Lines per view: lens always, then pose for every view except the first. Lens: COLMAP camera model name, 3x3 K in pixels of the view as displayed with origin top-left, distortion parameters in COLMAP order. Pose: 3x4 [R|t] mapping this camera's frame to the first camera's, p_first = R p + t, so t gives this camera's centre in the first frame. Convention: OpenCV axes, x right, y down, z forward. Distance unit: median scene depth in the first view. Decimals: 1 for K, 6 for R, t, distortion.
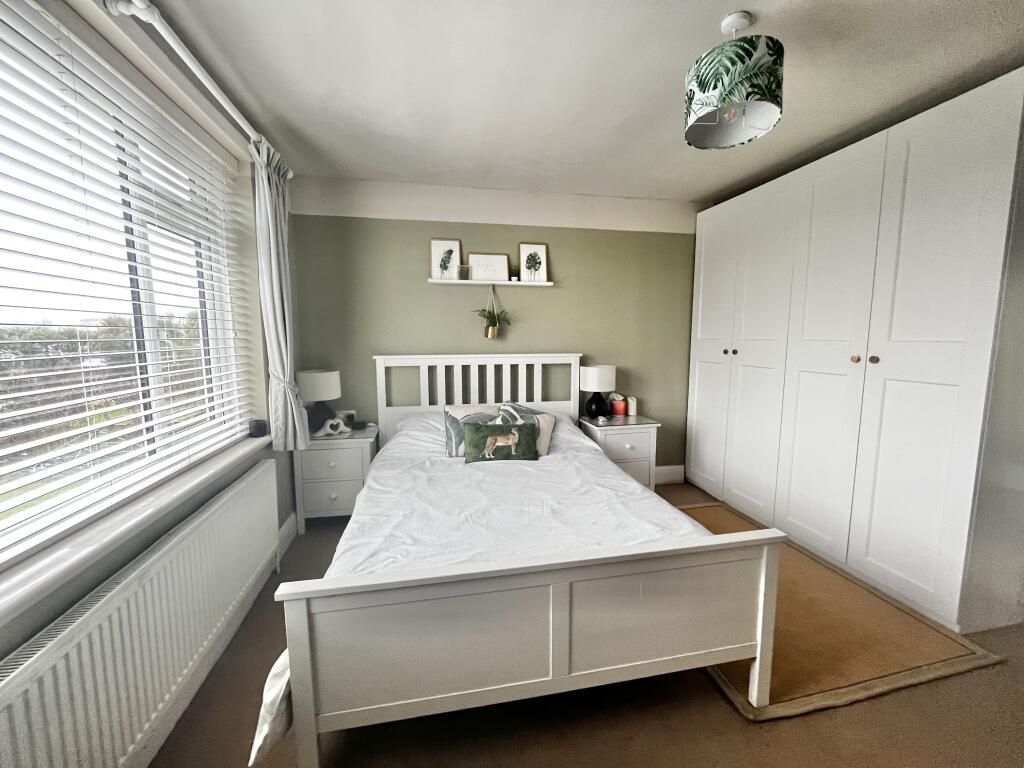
lens RADIAL K [[415.6, 0, 510.8], [0, 415.6, 379.1], [0, 0, 1]] dist [-0.001948, -0.000307]
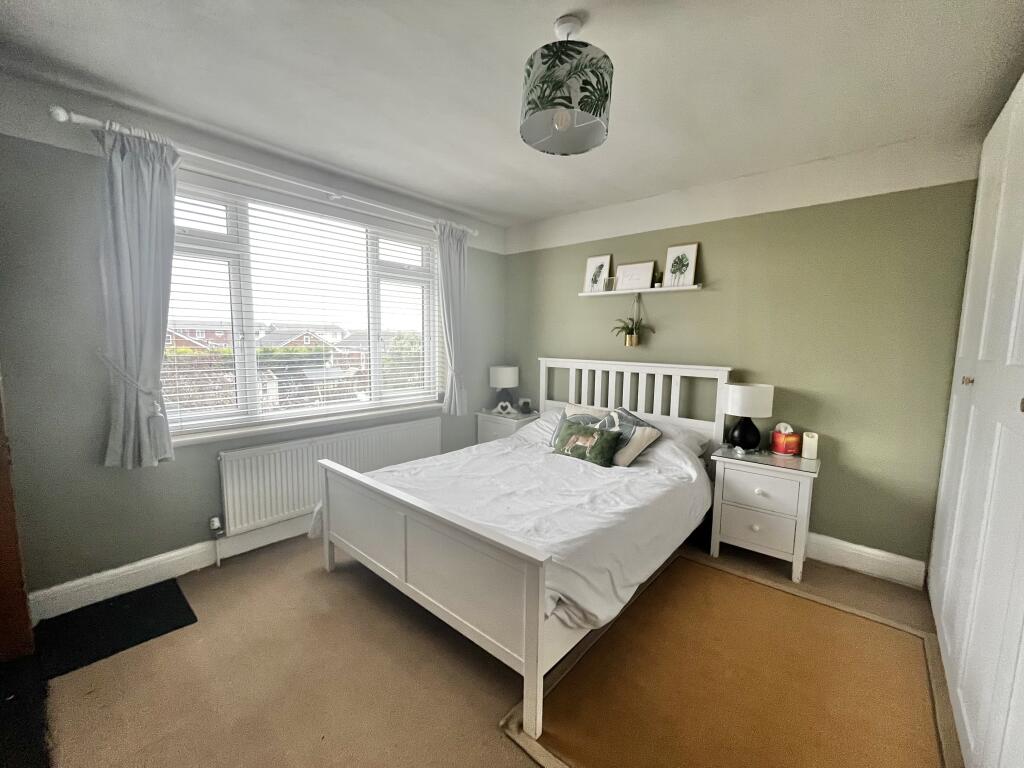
lens RADIAL K [[415.6, 0, 508.6], [0, 415.6, 377.3], [0, 0, 1]] dist [-0.001948, -0.000307]
pose [[0.610374, 0.084457, -0.787598, 0.601664], [-0.099652, 0.994587, 0.029424, -0.024213], [0.785820, 0.060526, 0.615486, 0.156193]]
